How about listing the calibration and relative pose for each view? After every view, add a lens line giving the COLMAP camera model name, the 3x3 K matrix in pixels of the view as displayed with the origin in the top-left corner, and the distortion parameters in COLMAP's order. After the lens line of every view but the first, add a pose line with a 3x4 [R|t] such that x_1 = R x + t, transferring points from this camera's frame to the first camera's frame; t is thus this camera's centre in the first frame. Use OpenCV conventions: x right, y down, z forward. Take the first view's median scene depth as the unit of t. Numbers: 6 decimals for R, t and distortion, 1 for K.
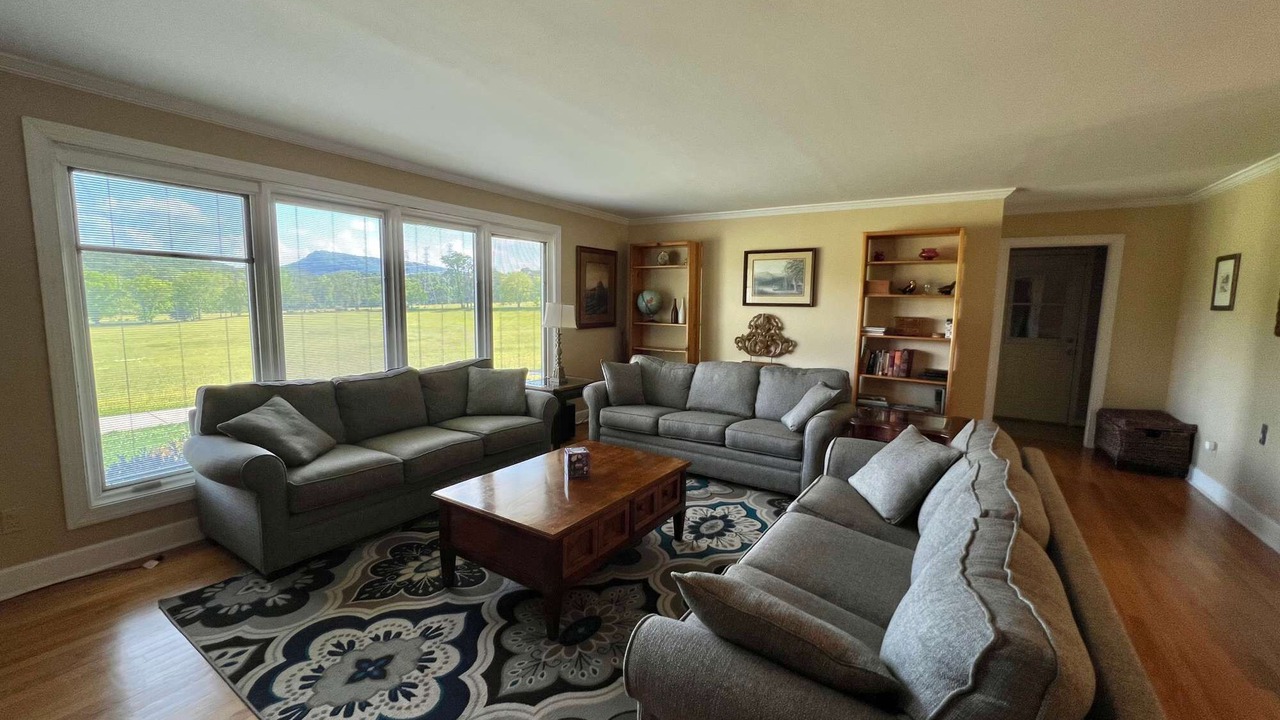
lens RADIAL K [[509.4, 0, 641.0], [0, 509.4, 358.5], [0, 0, 1]] dist [-0.002620, -0.000436]
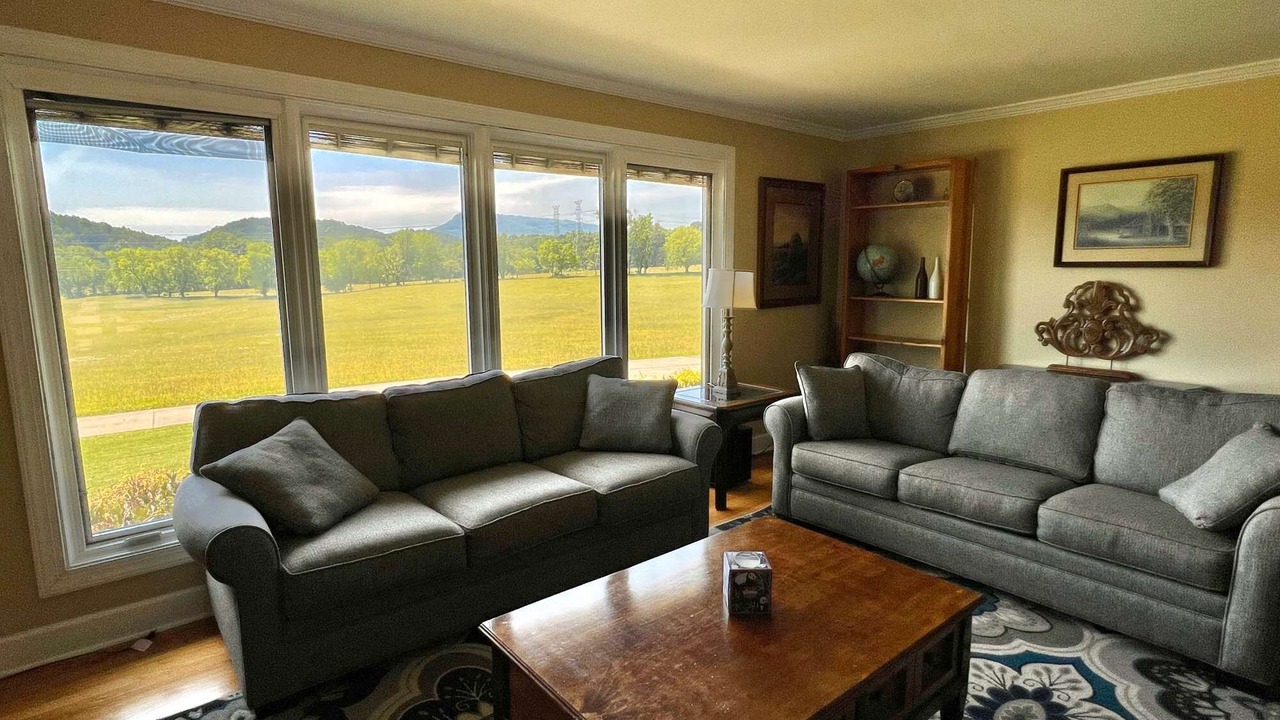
lens RADIAL K [[669.1, 0, 634.9], [0, 669.1, 359.8], [0, 0, 1]] dist [-0.001573, -0.001082]
pose [[0.952320, 0.022437, -0.304275, -0.022316], [-0.013085, 0.999378, 0.032740, -0.028444], [0.304820, -0.027198, 0.952022, 0.221957]]
